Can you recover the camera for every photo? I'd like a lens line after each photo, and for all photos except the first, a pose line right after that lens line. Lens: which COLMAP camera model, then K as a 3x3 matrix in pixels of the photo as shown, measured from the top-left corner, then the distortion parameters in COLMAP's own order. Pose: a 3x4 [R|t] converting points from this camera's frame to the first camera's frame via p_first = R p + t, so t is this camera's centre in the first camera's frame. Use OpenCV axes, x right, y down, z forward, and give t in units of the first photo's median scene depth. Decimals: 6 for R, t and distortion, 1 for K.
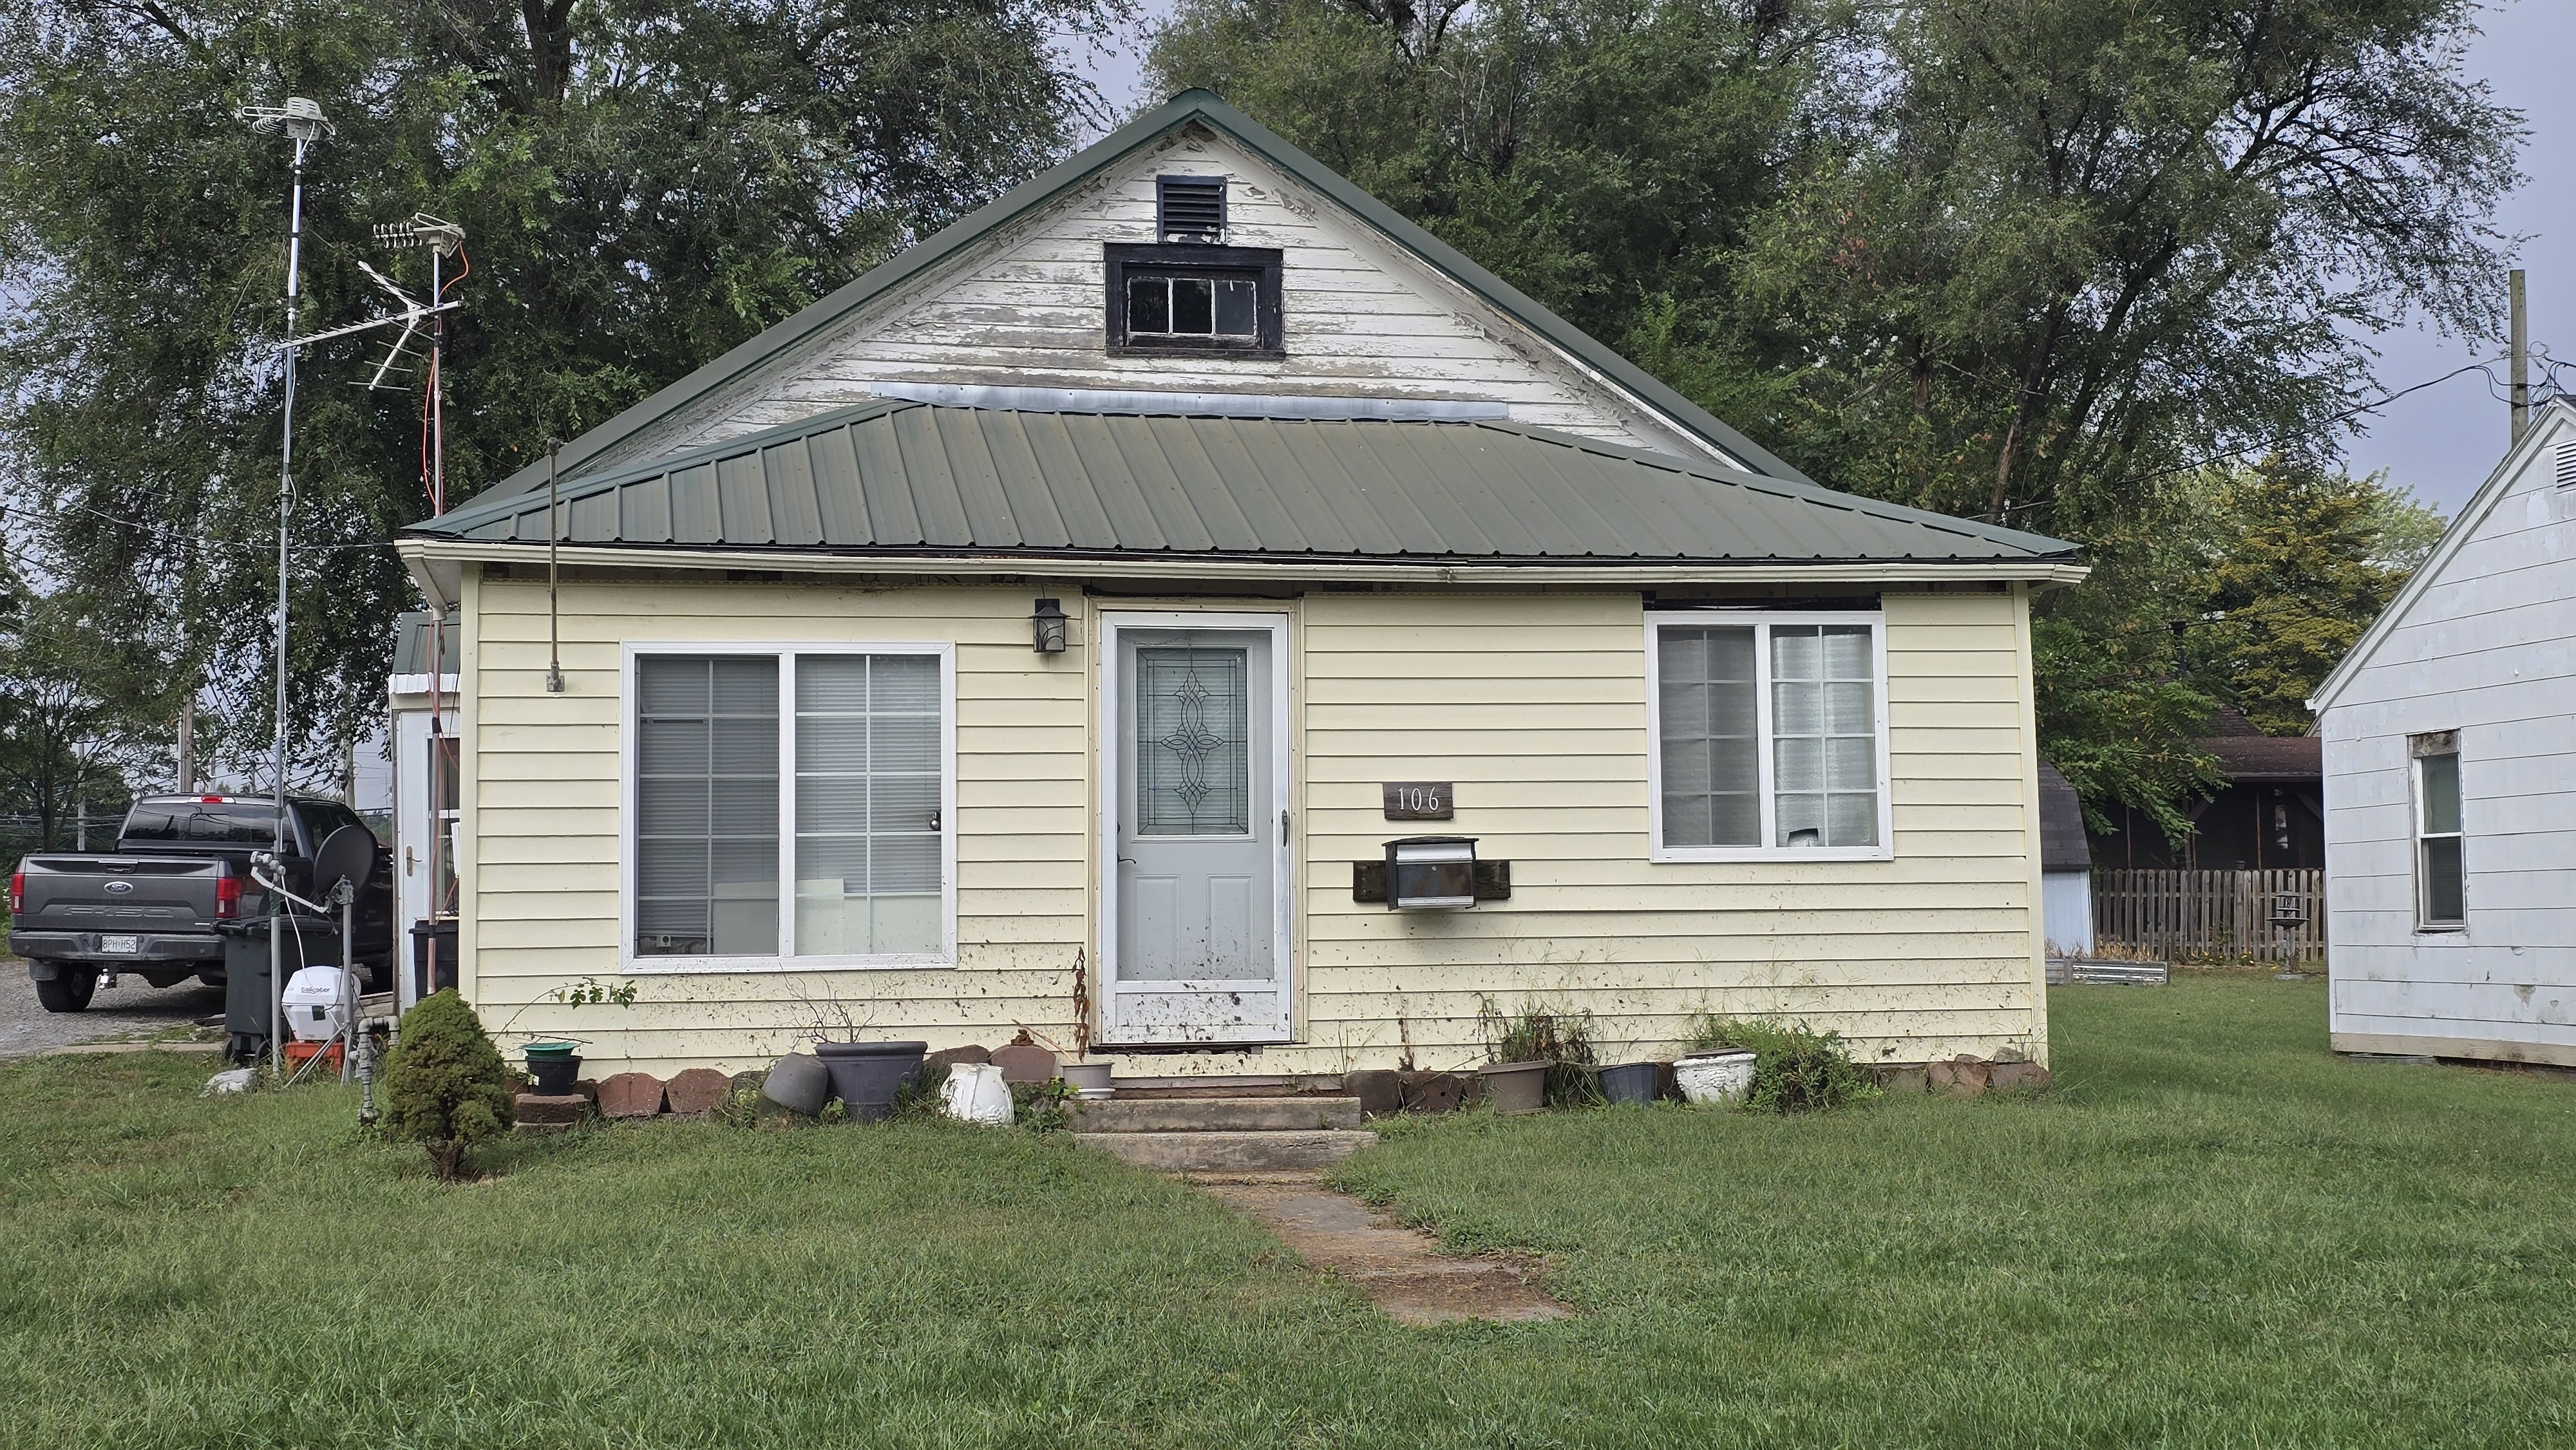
lens RADIAL K [[3484.2, 0, 1288.0], [0, 3484.2, 725.0], [0, 0, 1]] dist [0.164502, 1.579095]
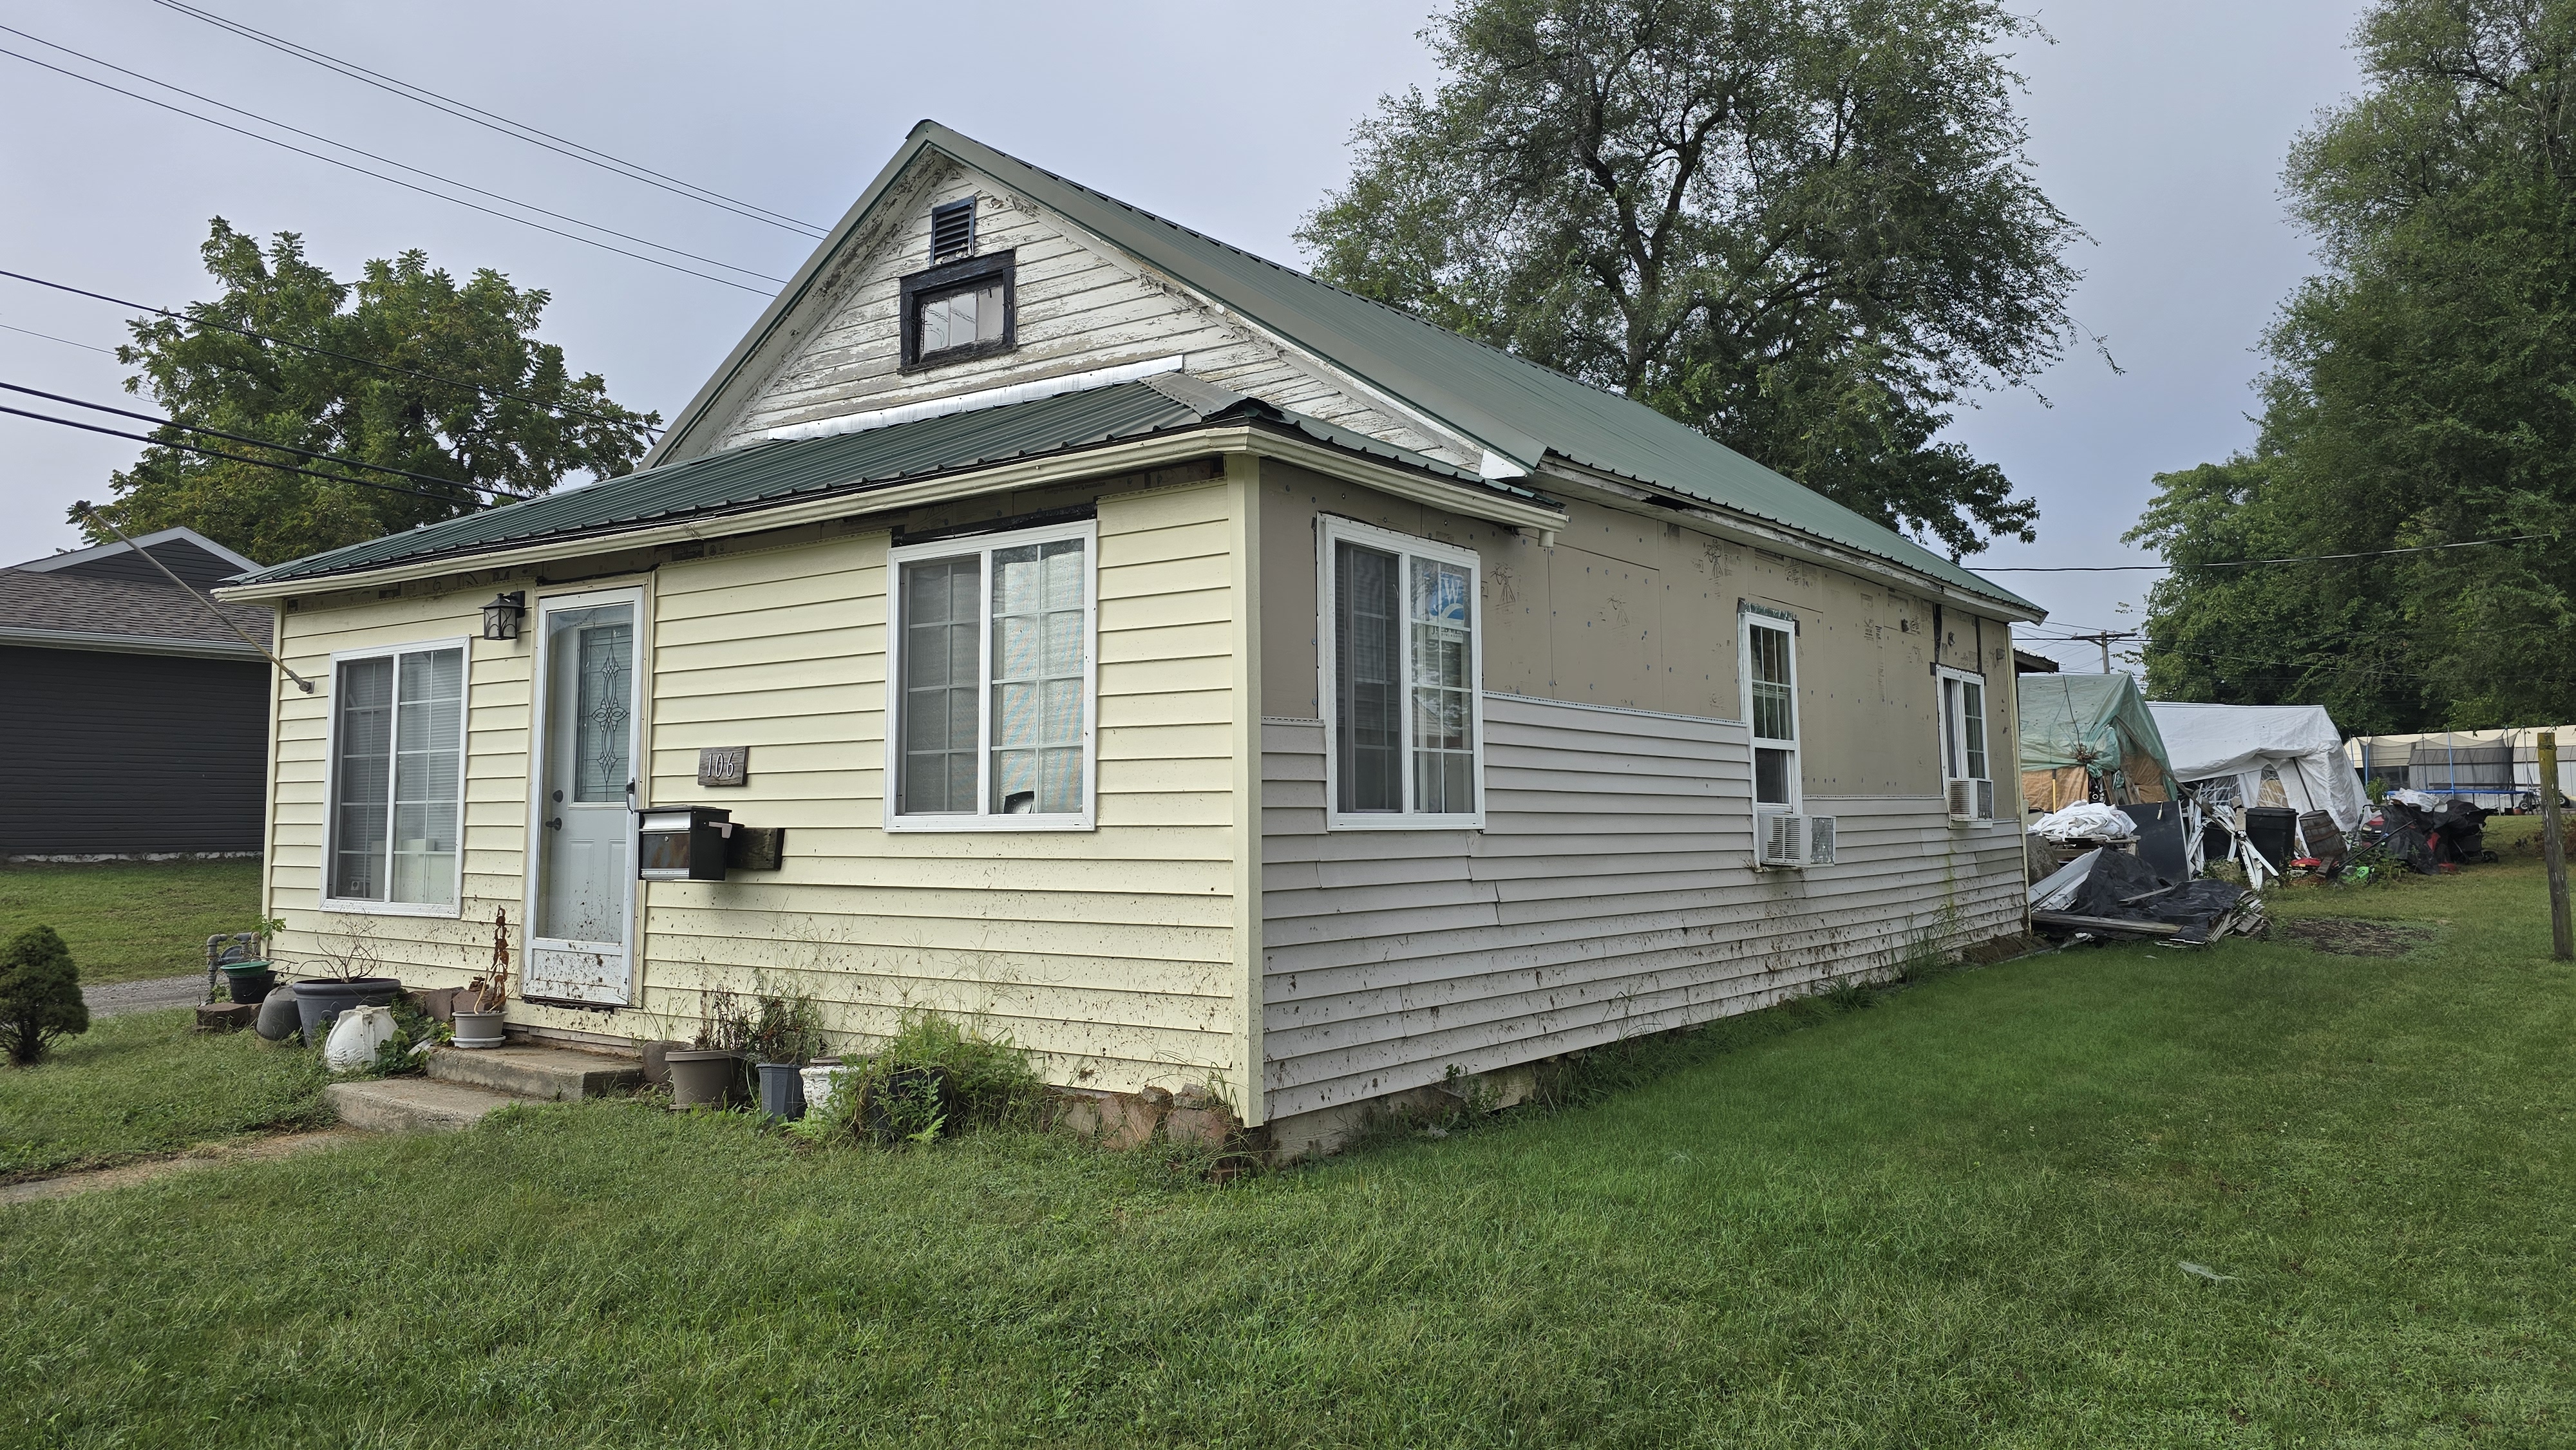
lens RADIAL K [[1766.7, 0, 1288.0], [0, 1766.7, 725.0], [0, 0, 1]] dist [0.042414, -0.000084]
pose [[0.676809, -0.030916, -0.735509, 0.505946], [0.032604, 0.999396, -0.012007, 0.021081], [0.735436, -0.015854, 0.677409, 0.777900]]
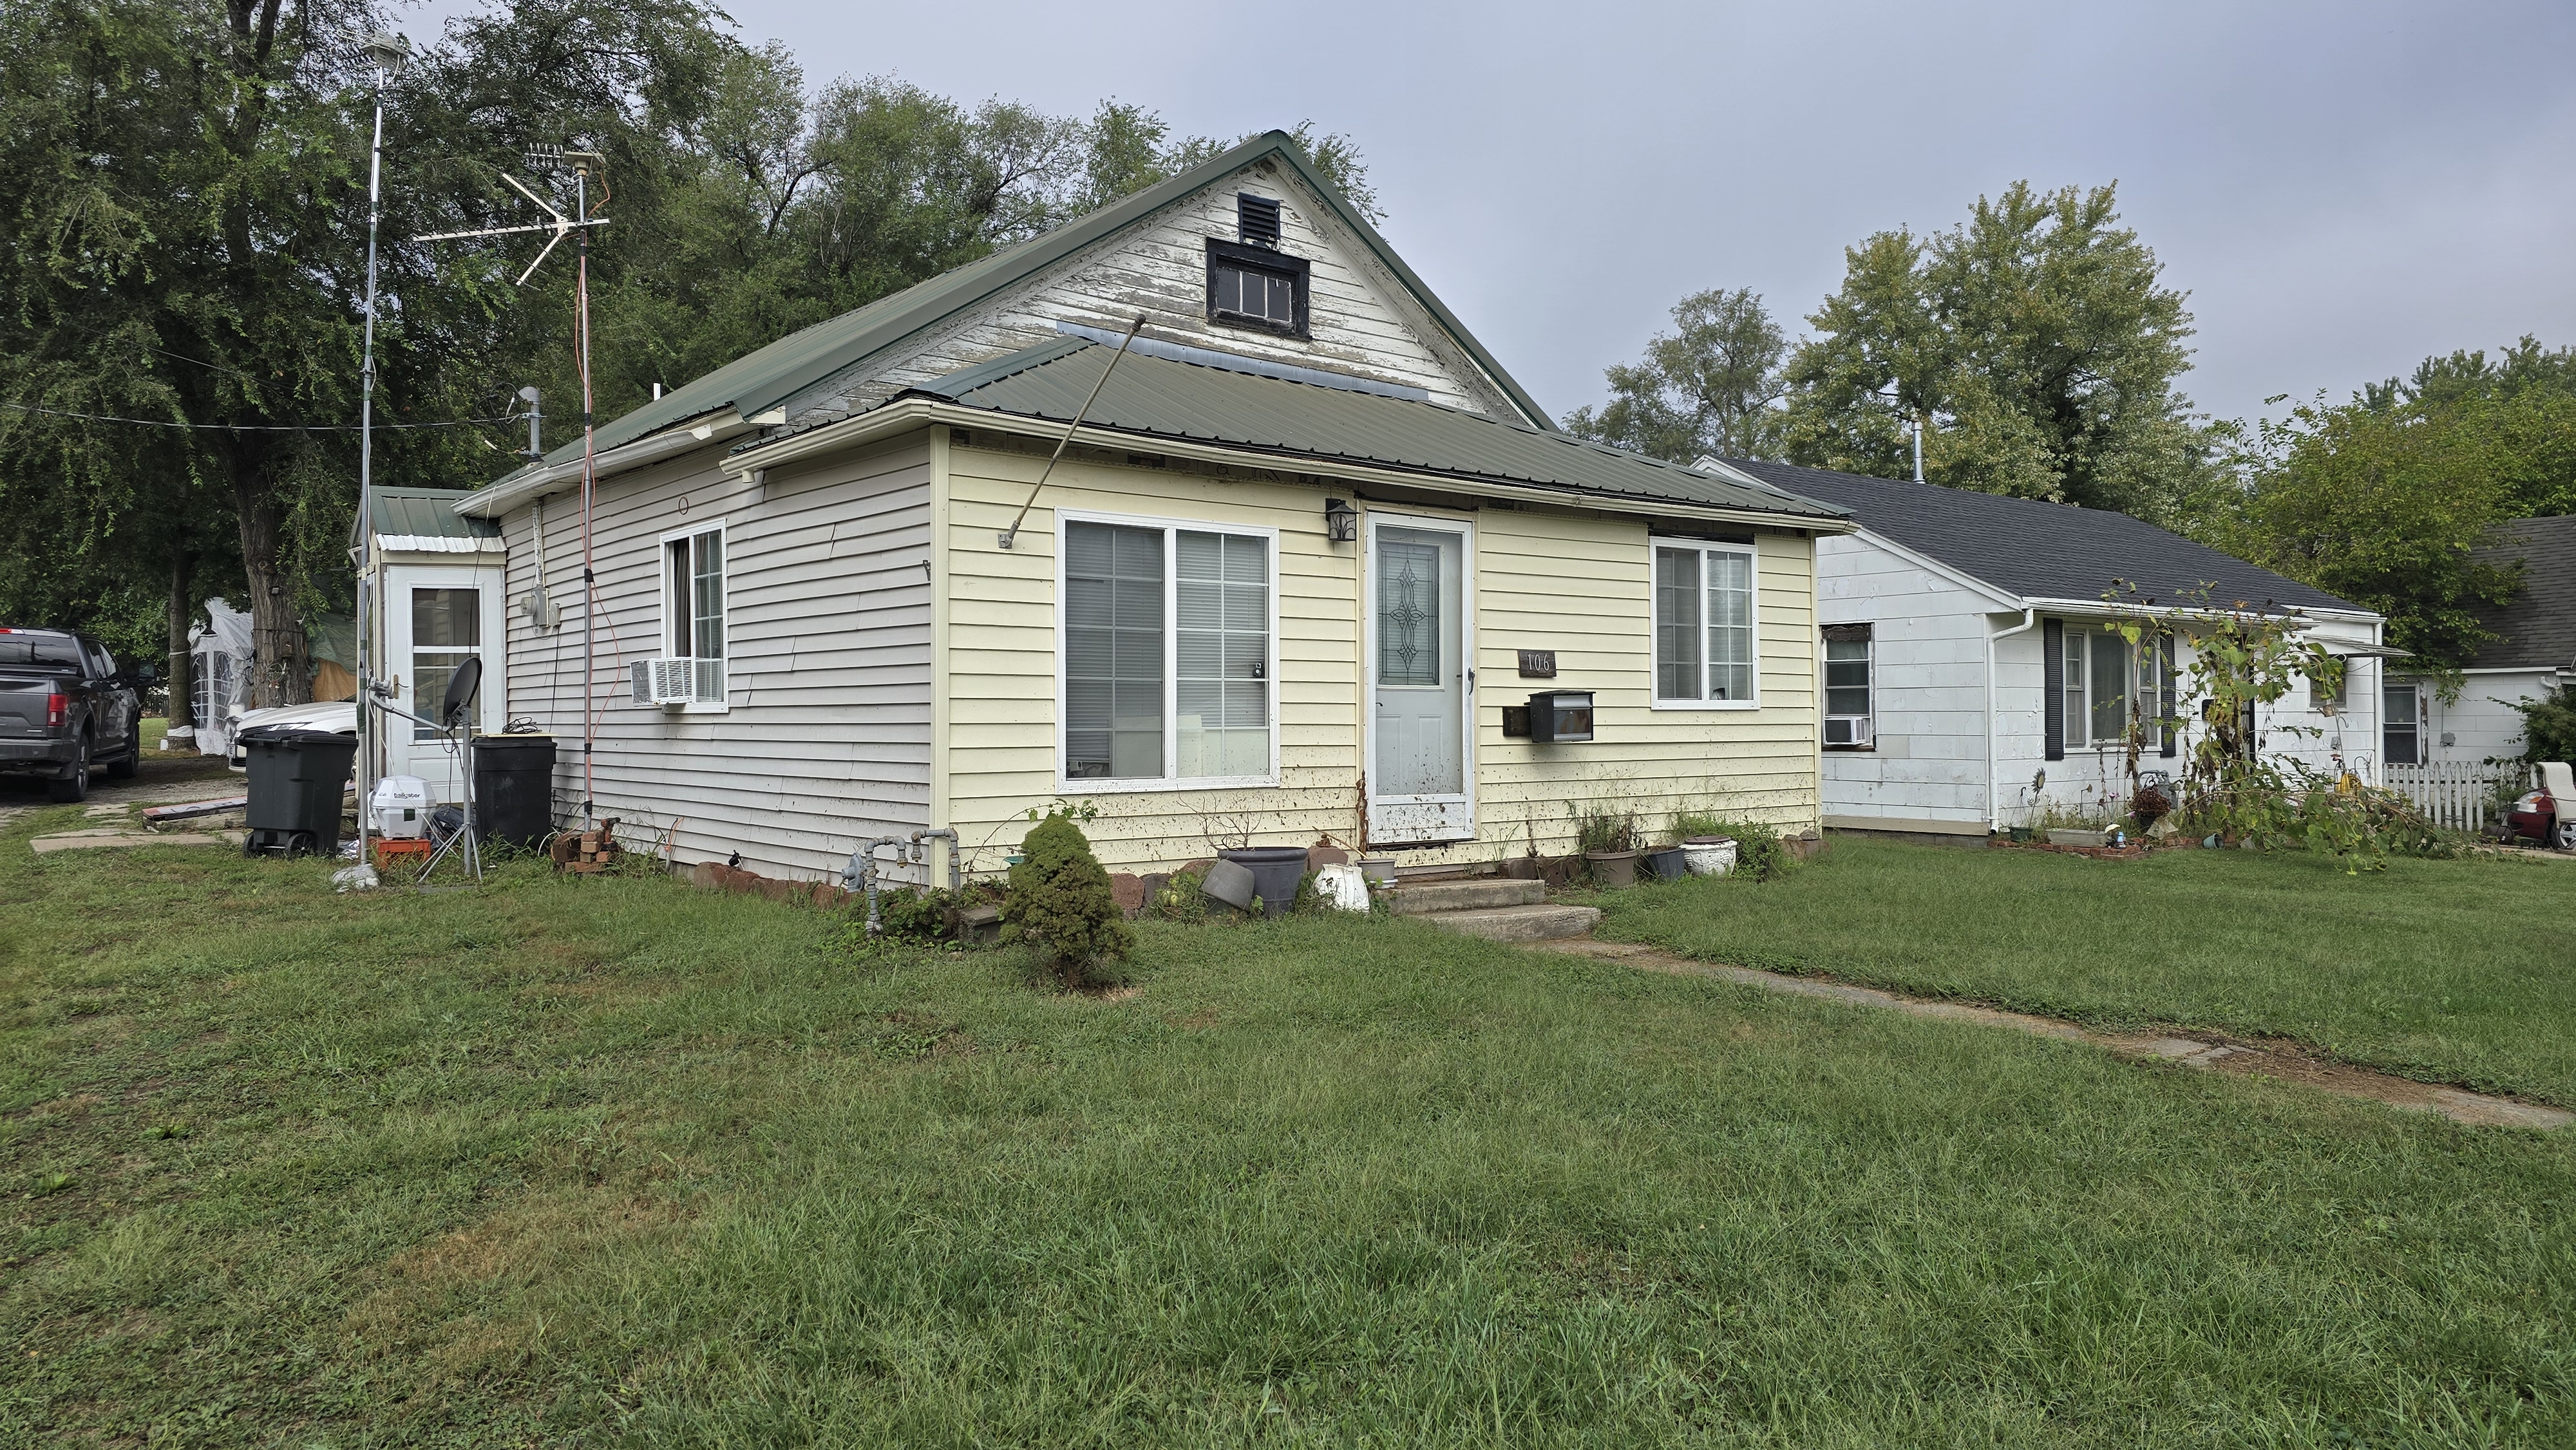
lens RADIAL K [[1741.1, 0, 1288.0], [0, 1741.1, 725.0], [0, 0, 1]] dist [0.108147, -0.001152]
pose [[0.882292, 0.008605, 0.470624, -0.375667], [-0.033404, 0.998457, 0.044368, 0.018599], [-0.469516, -0.054867, 0.881218, 0.431146]]
